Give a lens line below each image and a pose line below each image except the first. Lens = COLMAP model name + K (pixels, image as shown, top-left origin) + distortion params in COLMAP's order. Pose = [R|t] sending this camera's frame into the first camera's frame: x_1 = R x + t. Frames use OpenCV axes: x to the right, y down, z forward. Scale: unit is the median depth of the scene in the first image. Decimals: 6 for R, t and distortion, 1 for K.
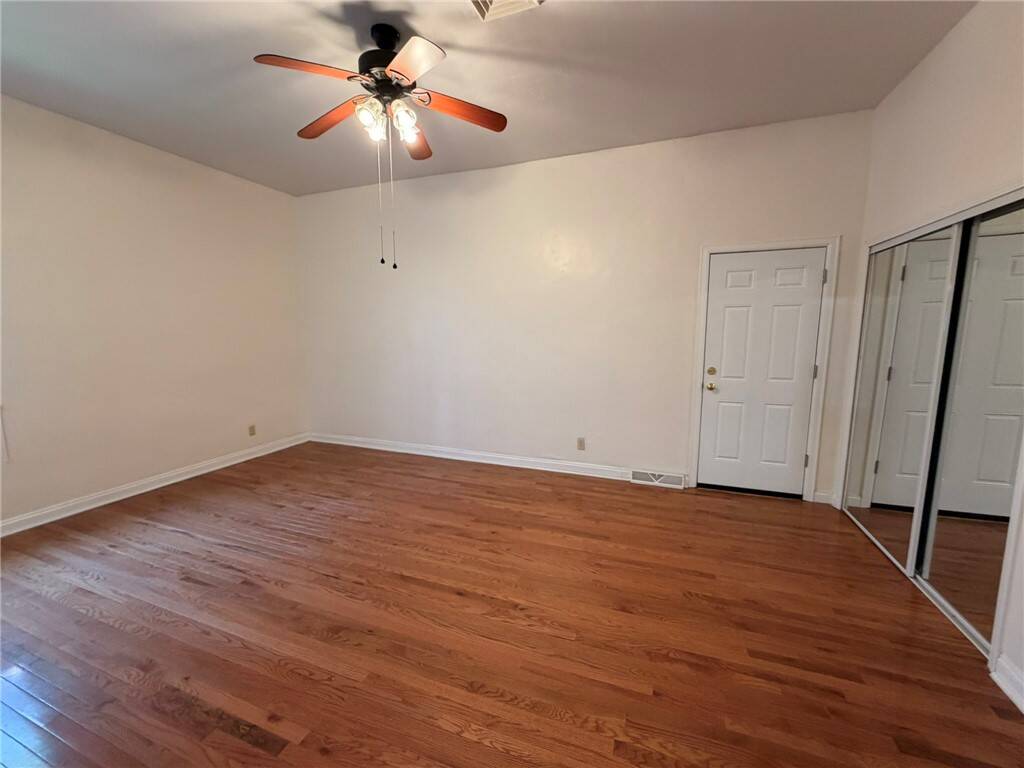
lens RADIAL K [[410.4, 0, 510.7], [0, 410.4, 384.5], [0, 0, 1]] dist [-0.001151, -0.000099]
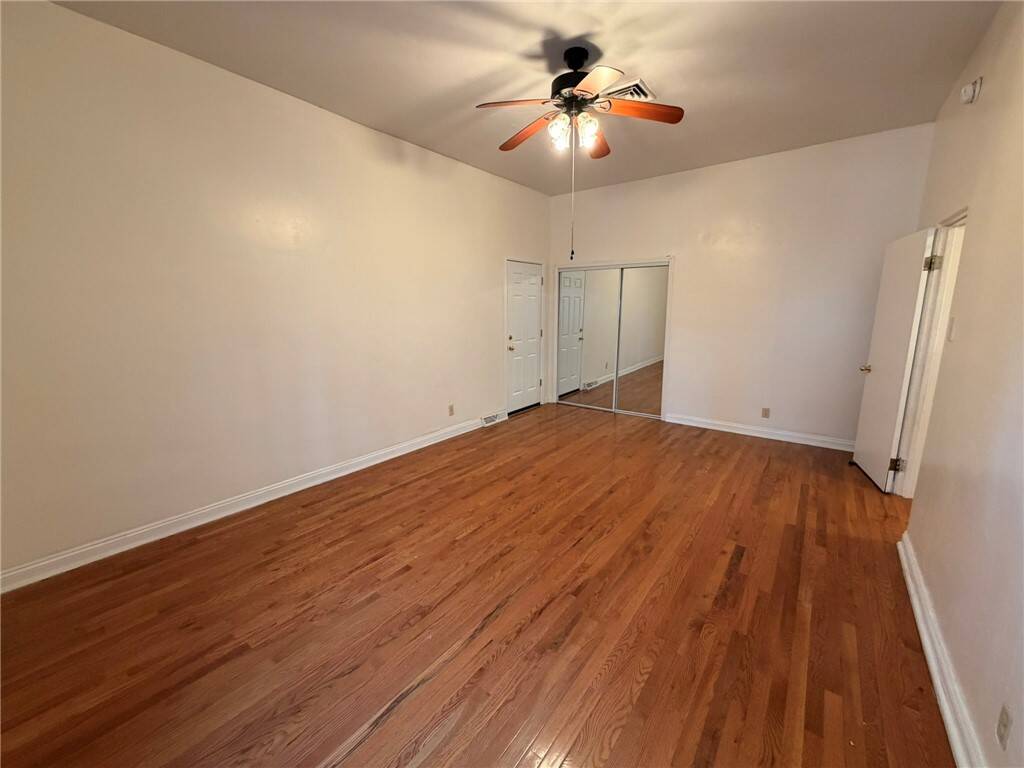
lens RADIAL K [[410.4, 0, 511.4], [0, 410.4, 380.9], [0, 0, 1]] dist [-0.001151, -0.000099]
pose [[0.288113, -0.171395, 0.942133, -1.003925], [0.135825, 0.981219, 0.136970, -0.085312], [-0.947915, 0.088502, 0.305982, 0.556482]]
